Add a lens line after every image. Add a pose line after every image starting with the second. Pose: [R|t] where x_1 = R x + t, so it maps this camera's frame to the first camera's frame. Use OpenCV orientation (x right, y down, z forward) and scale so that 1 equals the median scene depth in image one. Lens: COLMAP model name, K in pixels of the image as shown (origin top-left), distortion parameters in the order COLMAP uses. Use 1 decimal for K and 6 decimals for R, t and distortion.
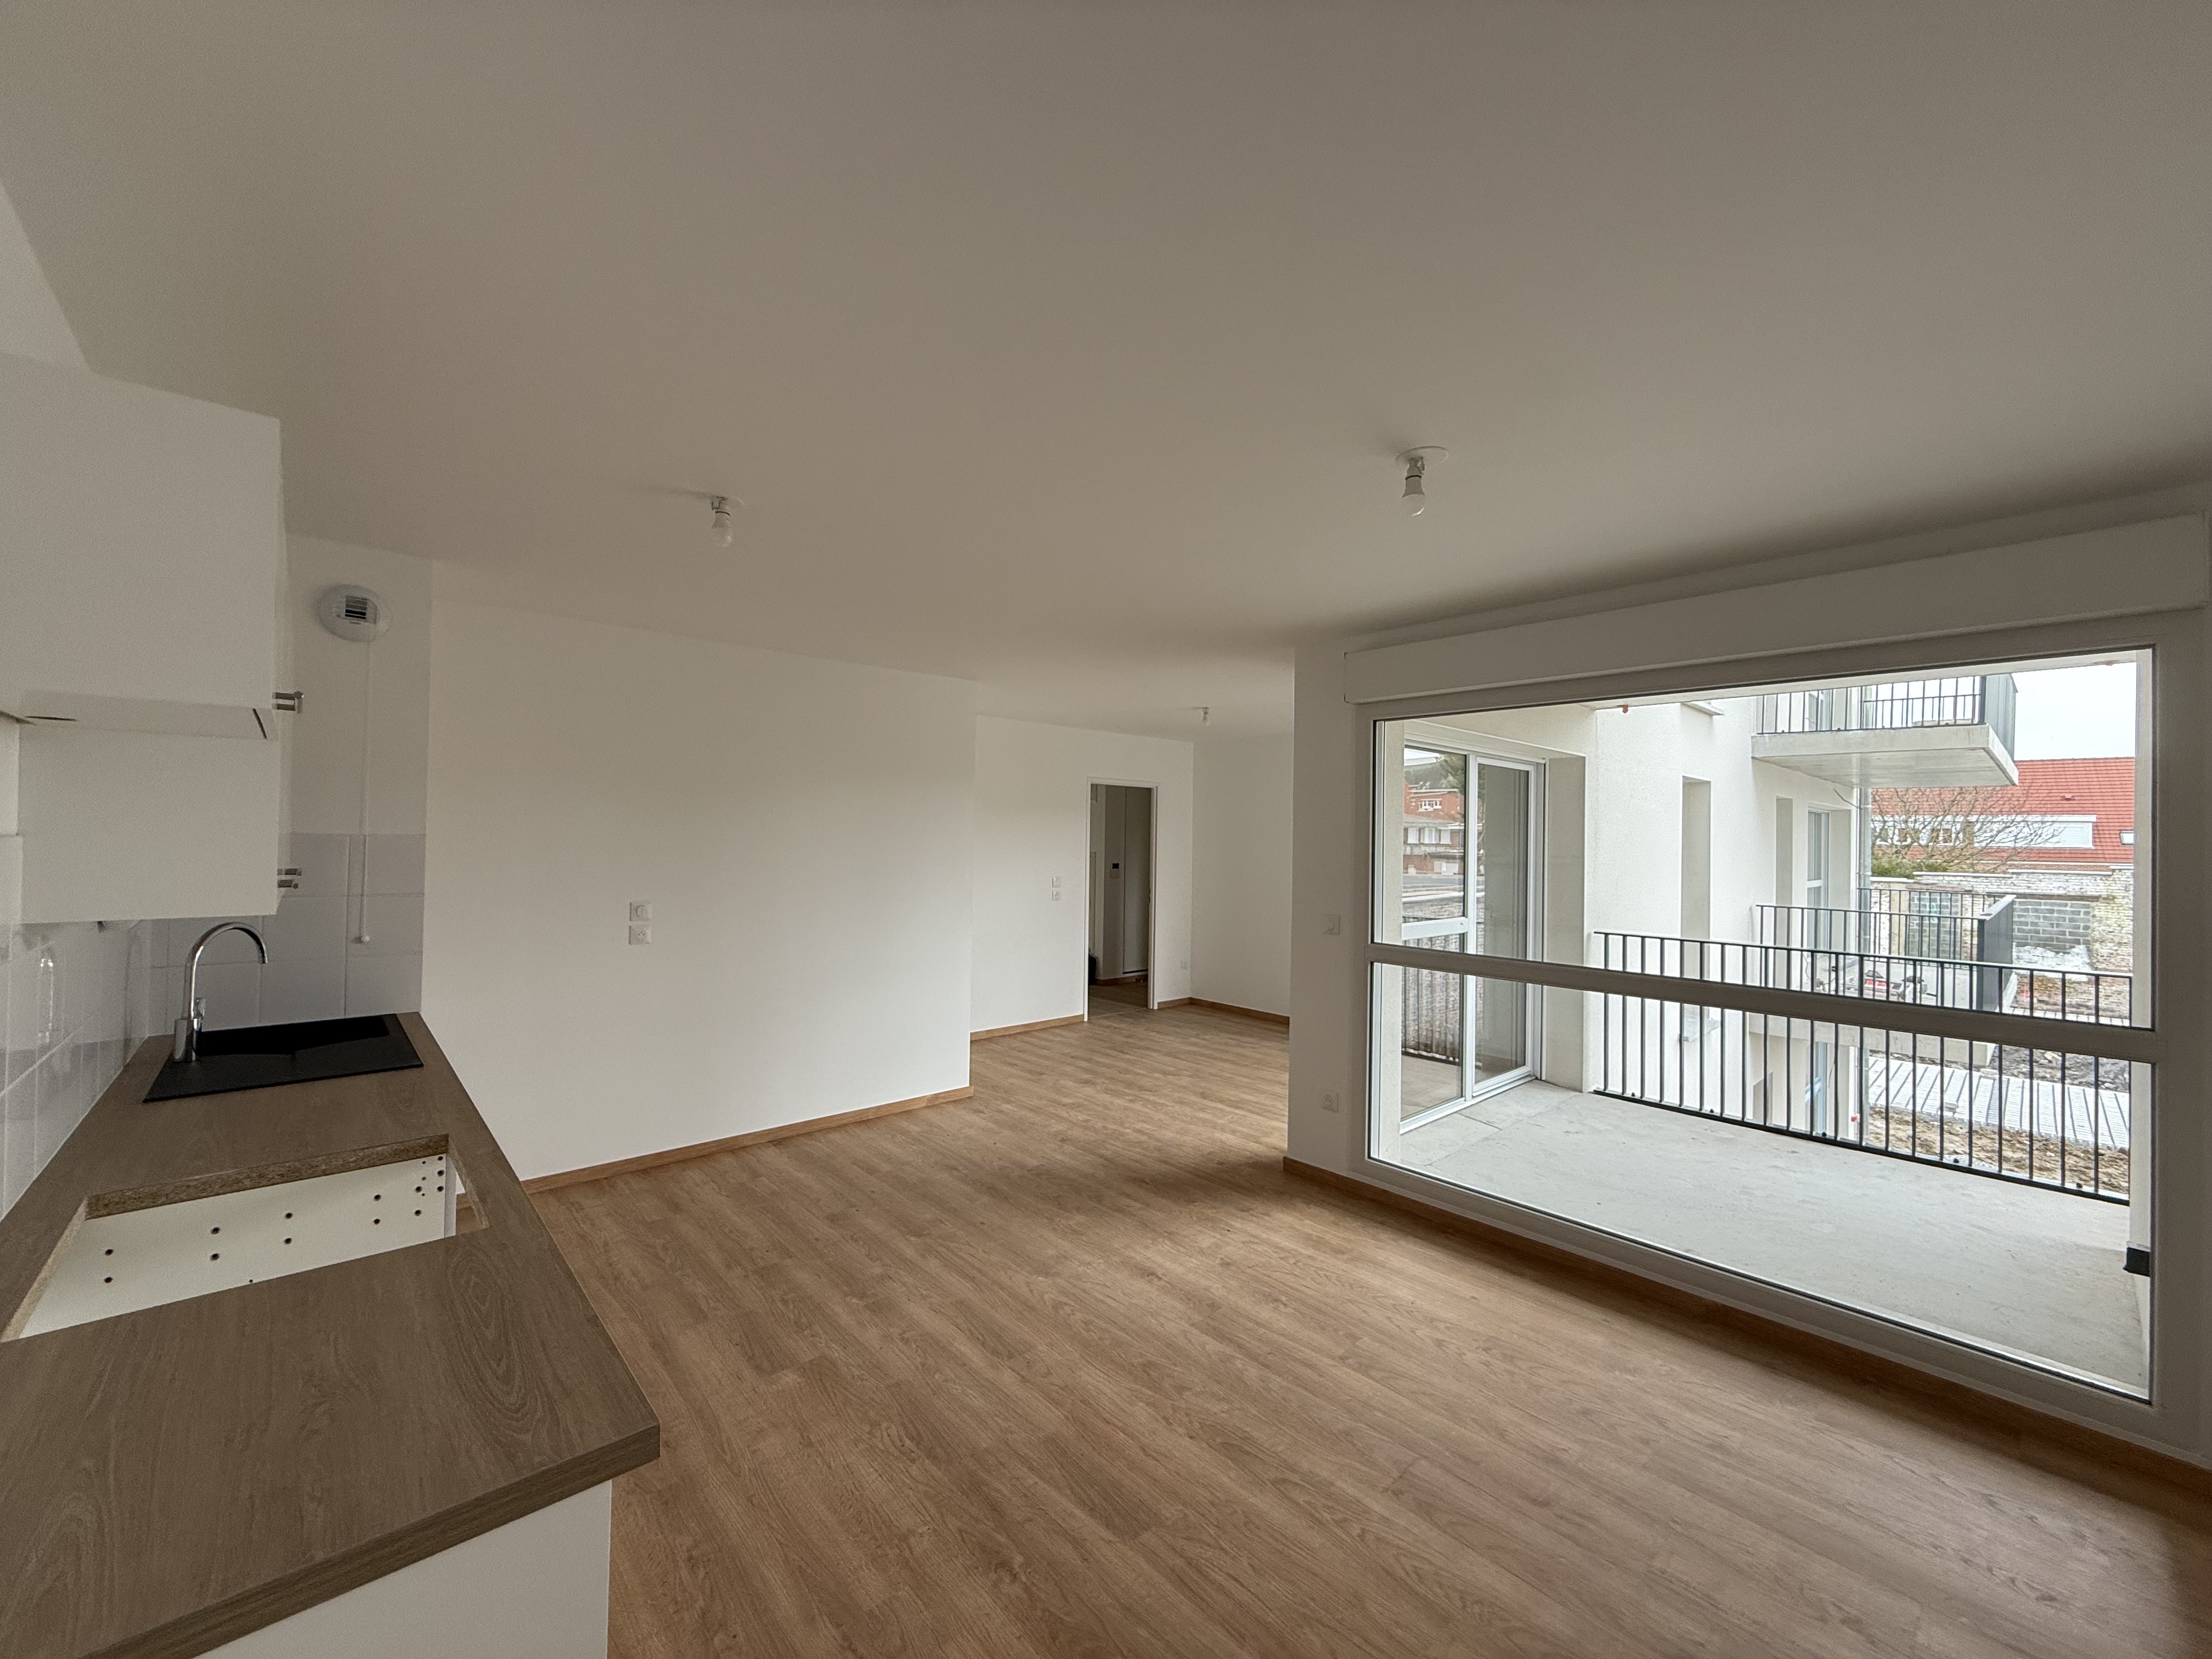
lens RADIAL K [[875.4, 0, 1106.0], [0, 875.4, 829.5], [0, 0, 1]] dist [-0.000410, -0.000290]
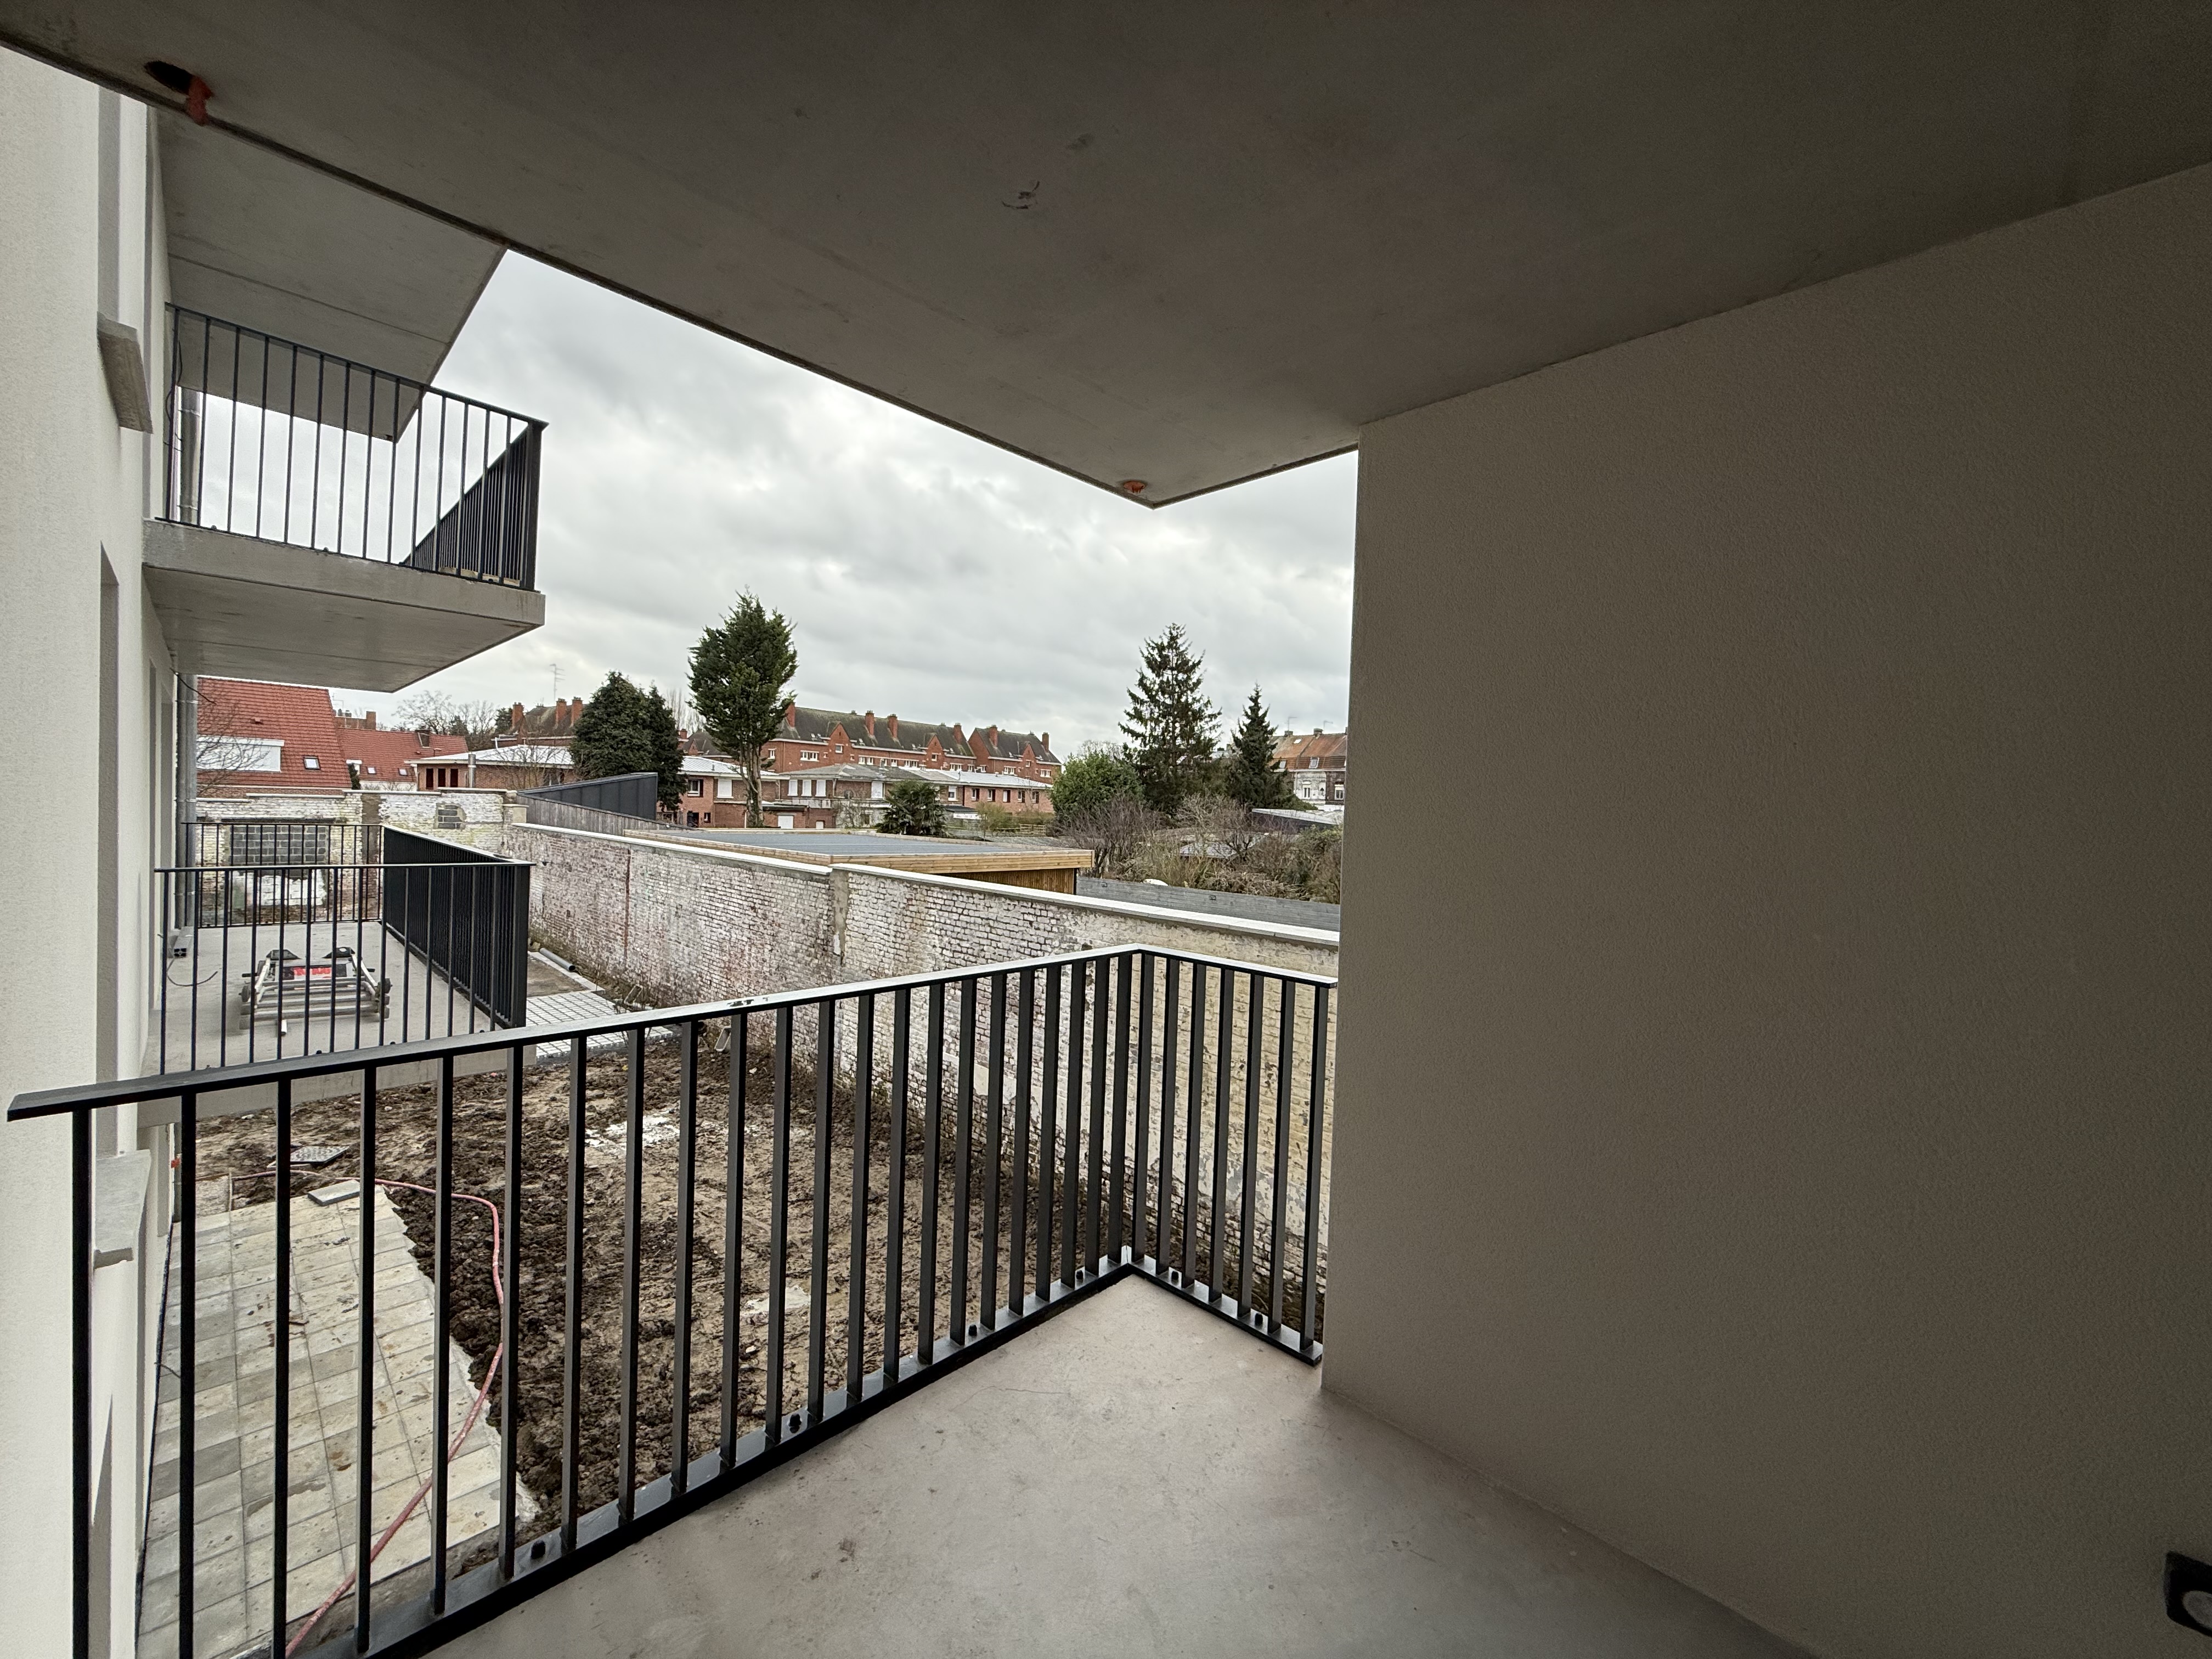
lens RADIAL K [[875.4, 0, 1106.0], [0, 875.4, 829.5], [0, 0, 1]] dist [-0.000410, -0.000290]
pose [[-0.060704, -0.042442, 0.997253, 0.080931], [-0.044036, 0.998237, 0.039804, 0.008827], [-0.997184, -0.041499, -0.062466, 0.177487]]
